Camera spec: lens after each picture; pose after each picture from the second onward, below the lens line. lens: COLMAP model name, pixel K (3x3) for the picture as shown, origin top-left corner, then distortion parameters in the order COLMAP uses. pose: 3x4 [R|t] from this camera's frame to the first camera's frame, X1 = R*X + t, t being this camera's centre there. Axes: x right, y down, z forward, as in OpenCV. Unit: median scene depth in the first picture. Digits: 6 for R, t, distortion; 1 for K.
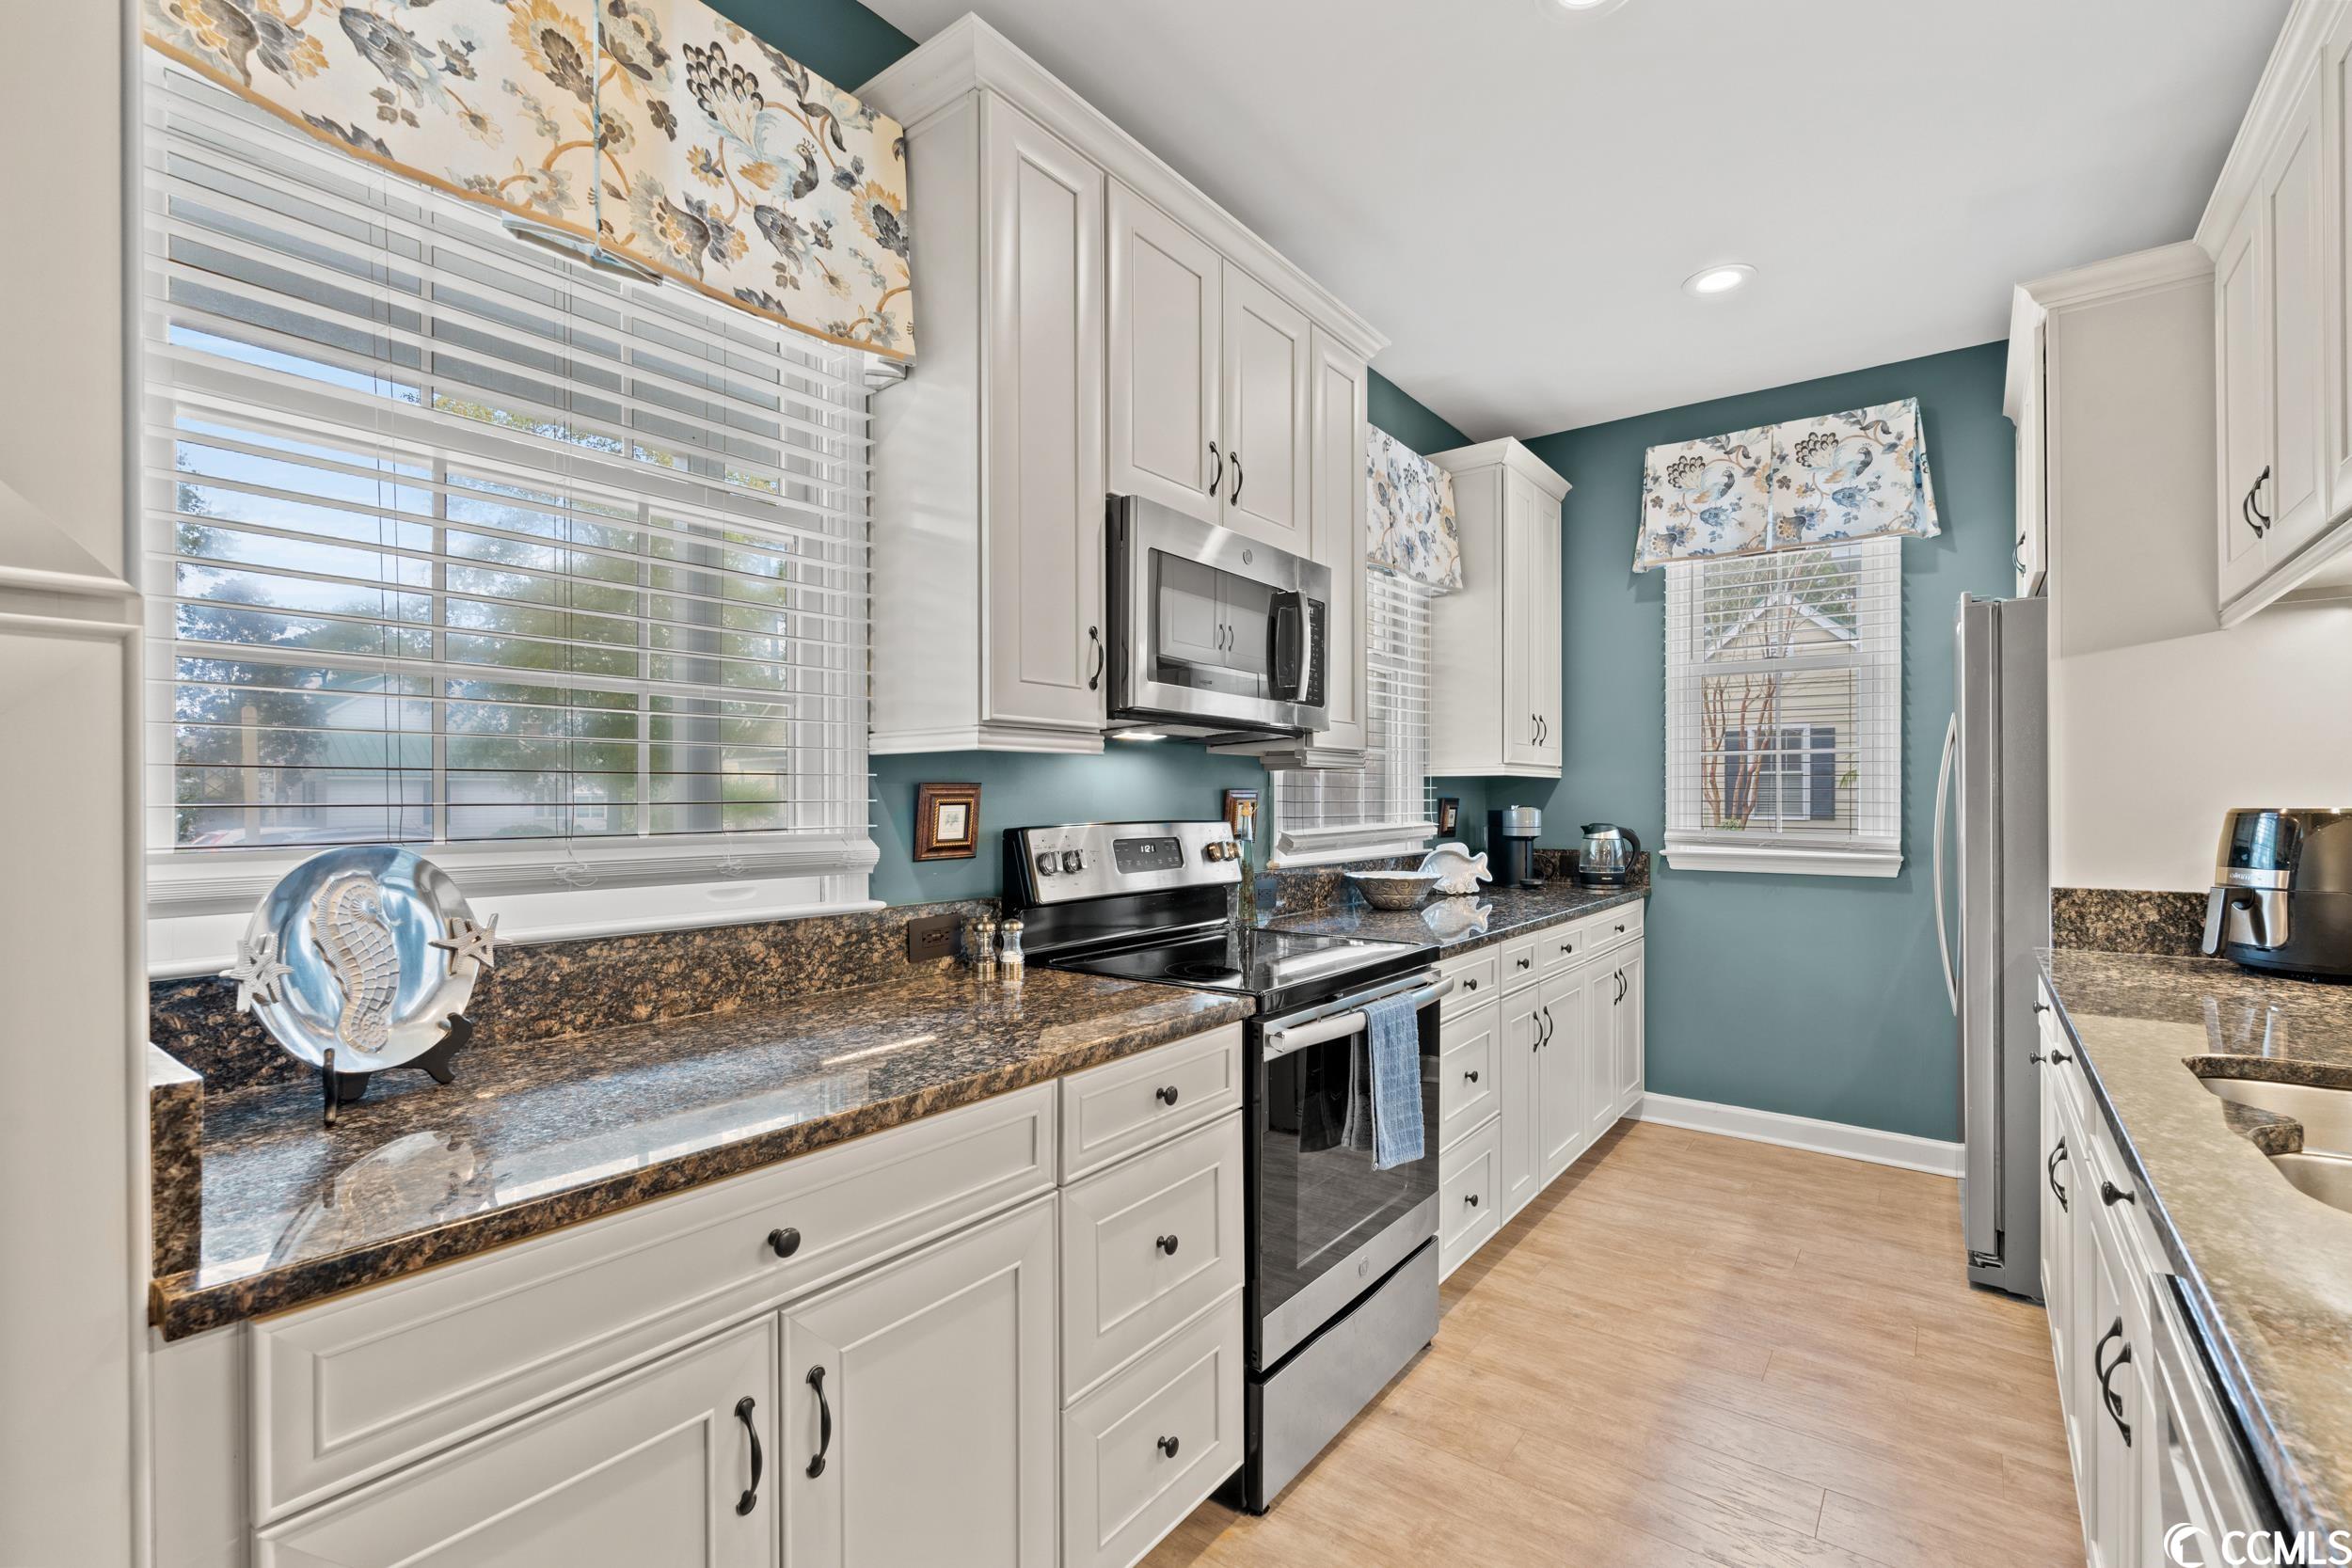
lens RADIAL K [[1043.8, 0, 1176.5], [0, 1043.8, 795.5], [0, 0, 1]] dist [-0.002670, 0.000049]
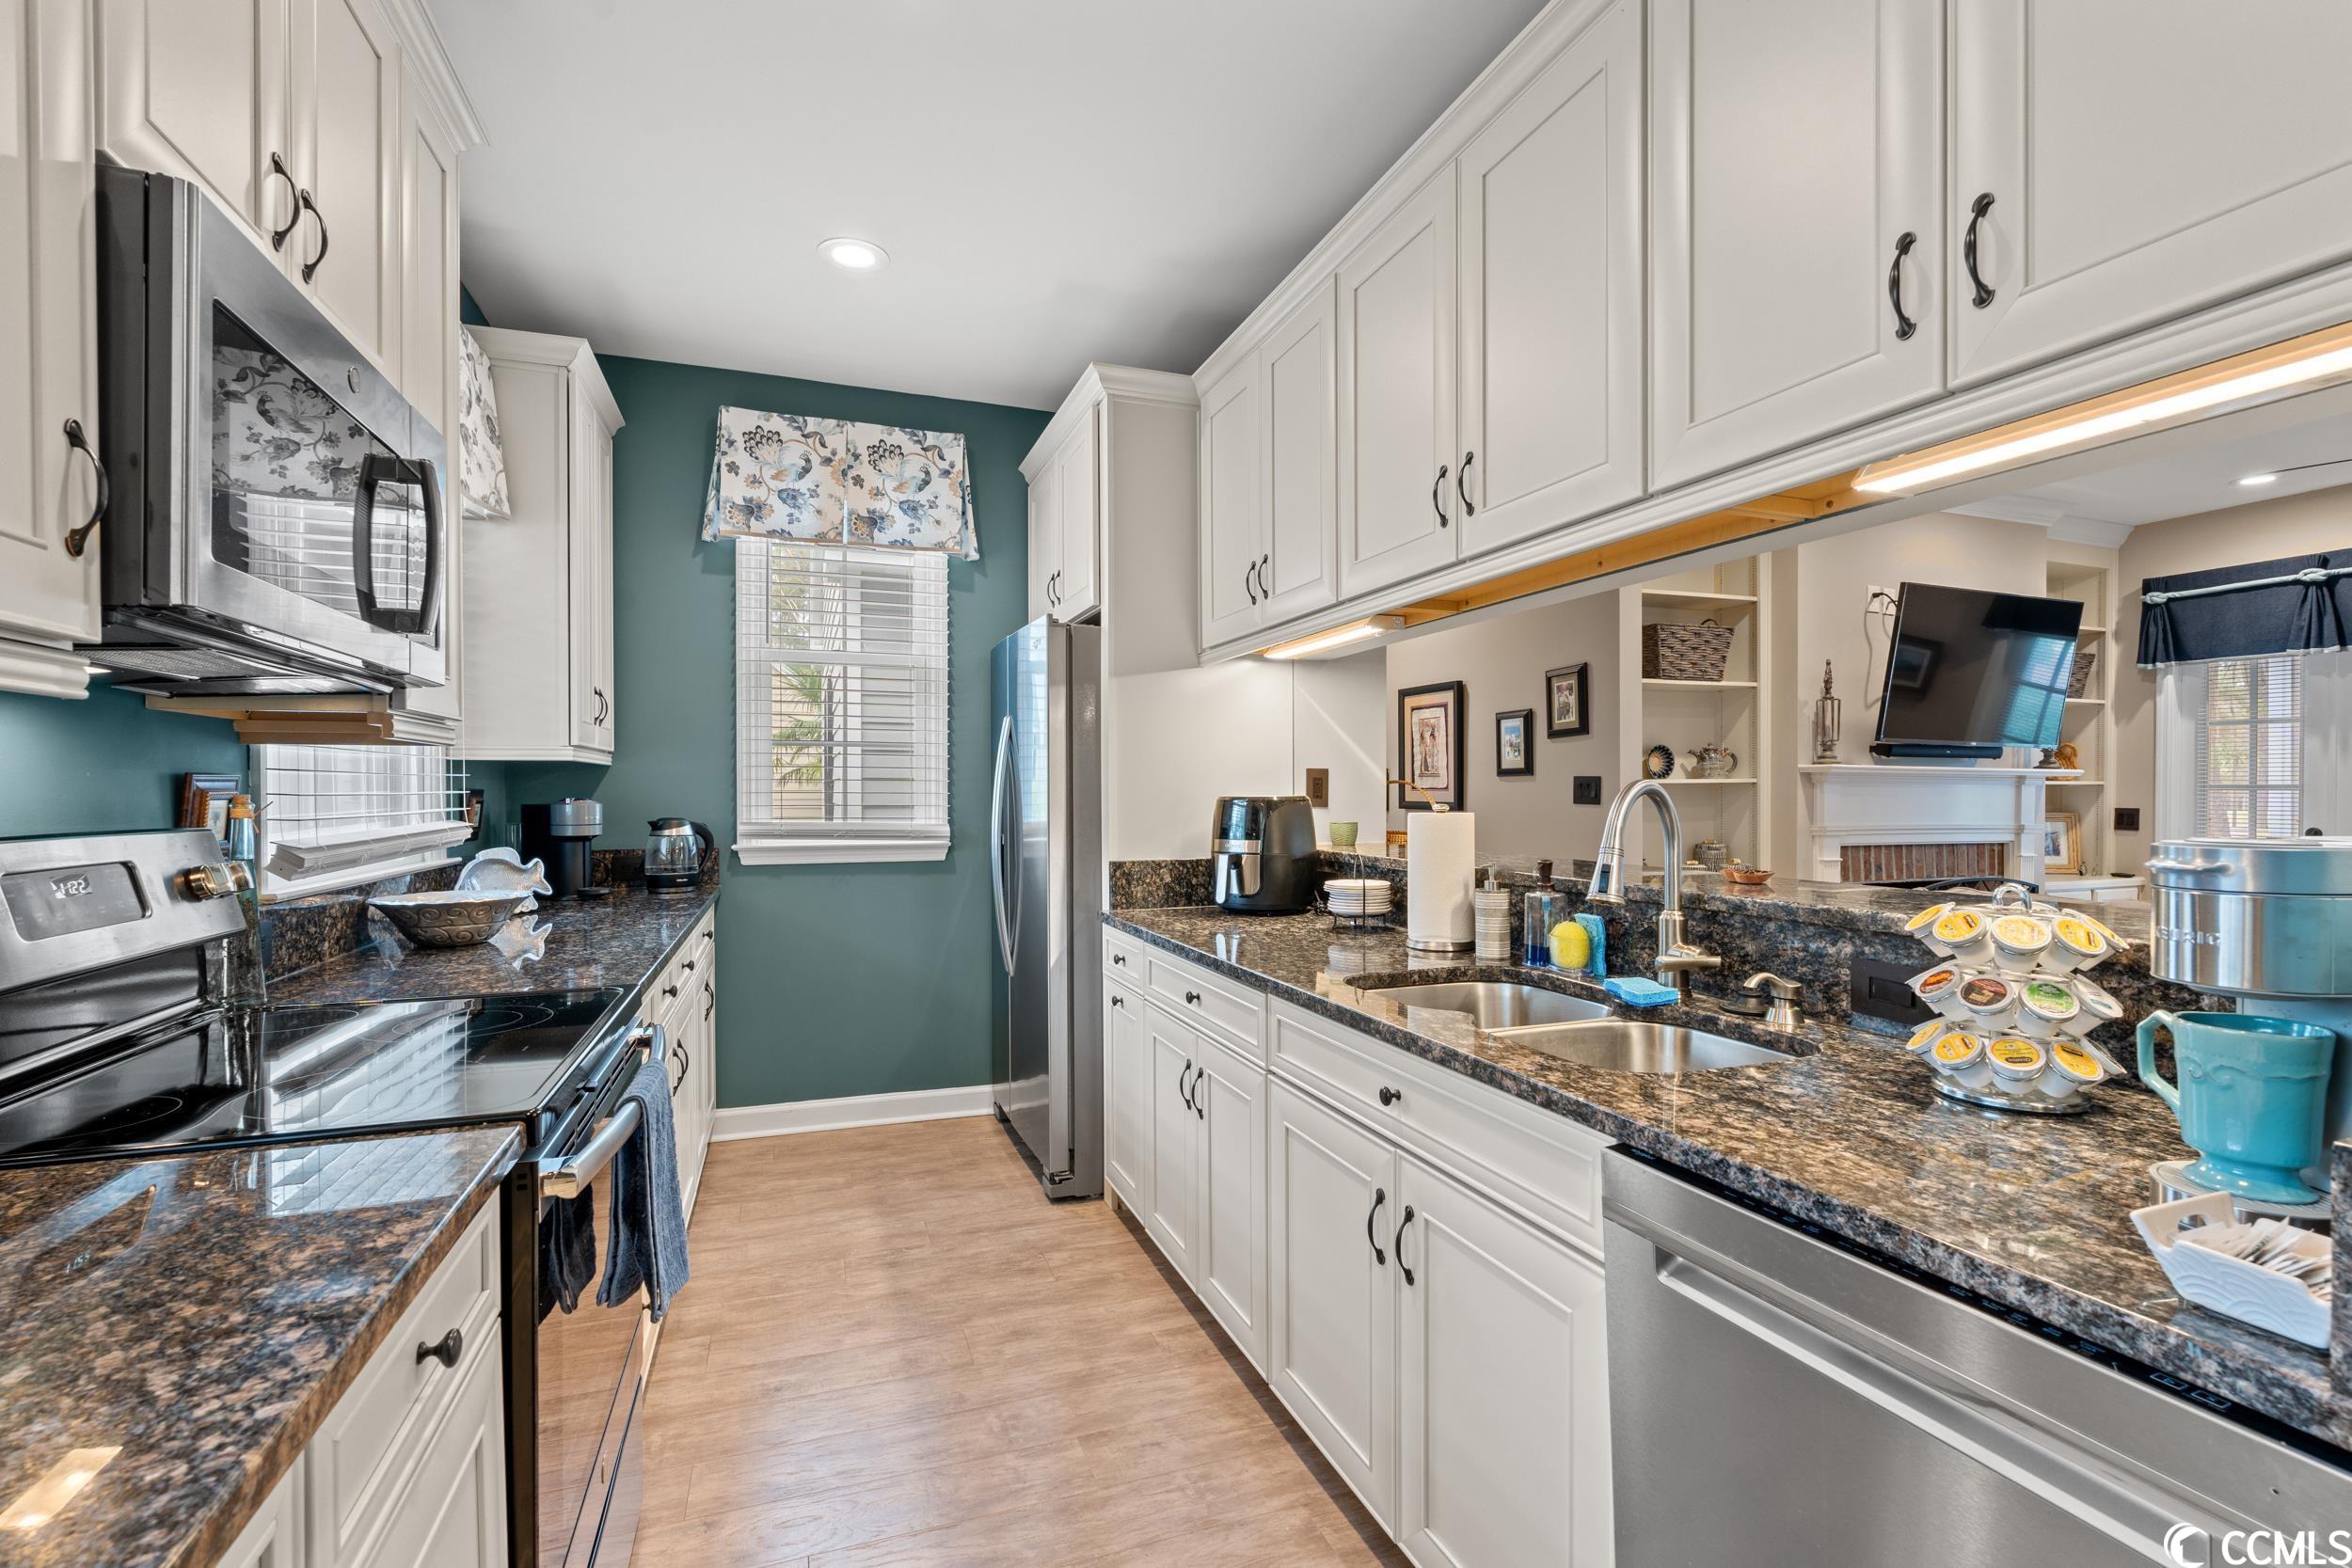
lens RADIAL K [[1043.8, 0, 1176.5], [0, 1043.8, 795.5], [0, 0, 1]] dist [-0.002670, 0.000049]
pose [[0.534514, -0.004913, 0.845145, -0.116175], [-0.002683, 0.999968, 0.007509, 0.000238], [-0.845155, -0.006281, 0.534484, 0.184187]]
